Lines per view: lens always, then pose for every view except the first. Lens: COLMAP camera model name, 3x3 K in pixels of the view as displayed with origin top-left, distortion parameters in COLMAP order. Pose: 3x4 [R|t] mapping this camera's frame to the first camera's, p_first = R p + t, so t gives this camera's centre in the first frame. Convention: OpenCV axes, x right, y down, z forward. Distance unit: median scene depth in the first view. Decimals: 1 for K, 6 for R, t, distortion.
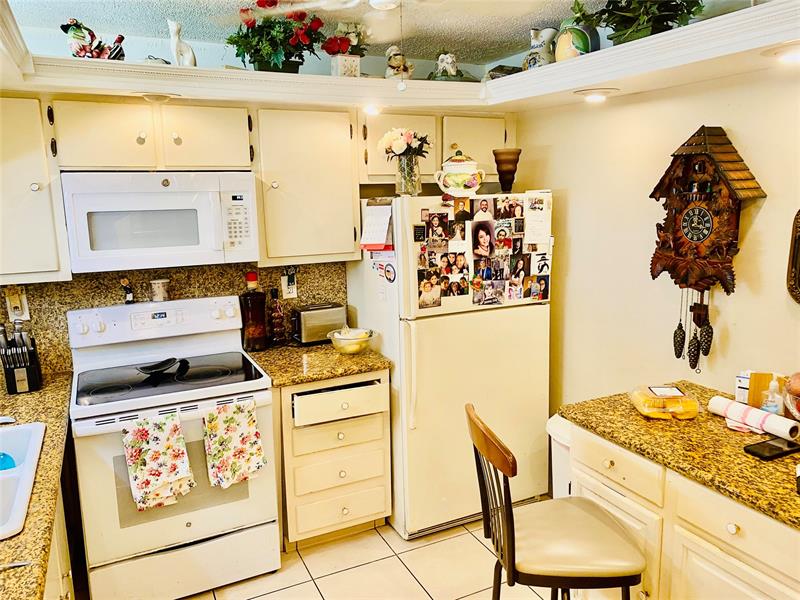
lens RADIAL K [[614.4, 0, 405.1], [0, 614.4, 293.1], [0, 0, 1]] dist [0.035454, -0.036145]
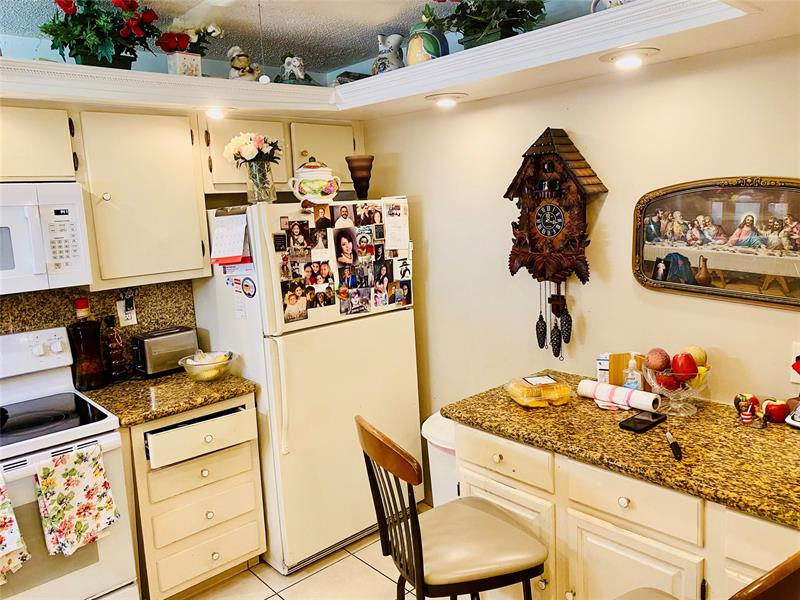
lens RADIAL K [[614.4, 0, 404.6], [0, 614.4, 287.5], [0, 0, 1]] dist [0.035454, -0.036145]
pose [[0.961304, -0.067552, 0.267078, -0.049025], [0.078071, 0.996527, -0.028953, 0.012754], [-0.264195, 0.048684, 0.963240, 0.046225]]
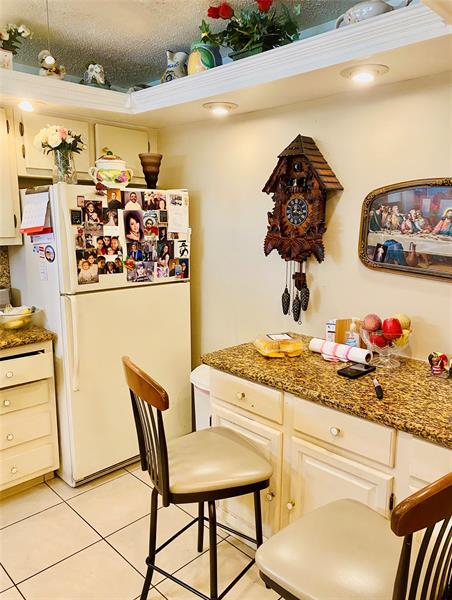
lens RADIAL K [[461.4, 0, 230.2], [0, 461.4, 301.7], [0, 0, 1]] dist [0.045854, -0.047341]
pose [[0.946664, -0.032905, 0.320539, 0.012603], [0.029676, 0.999448, 0.014954, 0.053738], [-0.320854, -0.004644, 0.947117, 0.093654]]
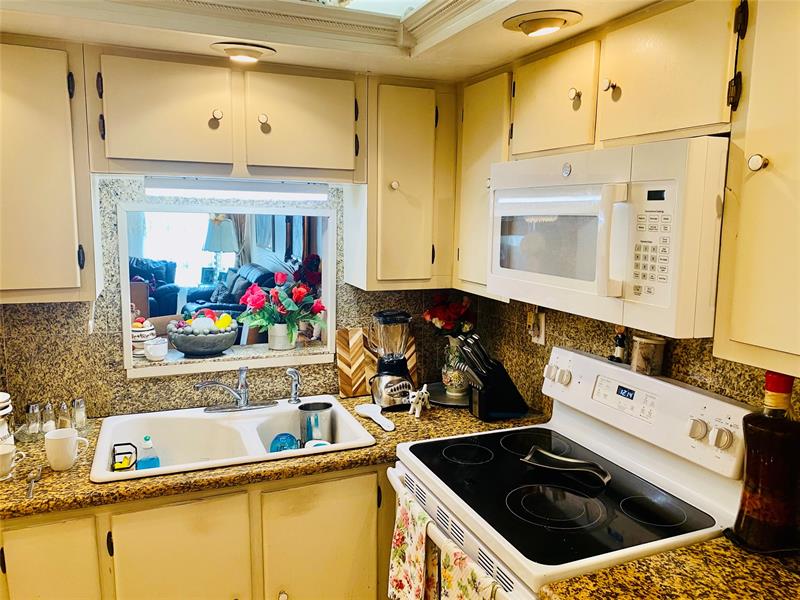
lens RADIAL K [[614.4, 0, 401.4], [0, 614.4, 299.5], [0, 0, 1]] dist [0.035454, -0.036145]
pose [[-0.065890, 0.156125, -0.985537, 0.213070], [-0.184120, 0.968821, 0.165787, -0.119988], [0.980693, 0.192381, -0.035089, 0.843450]]
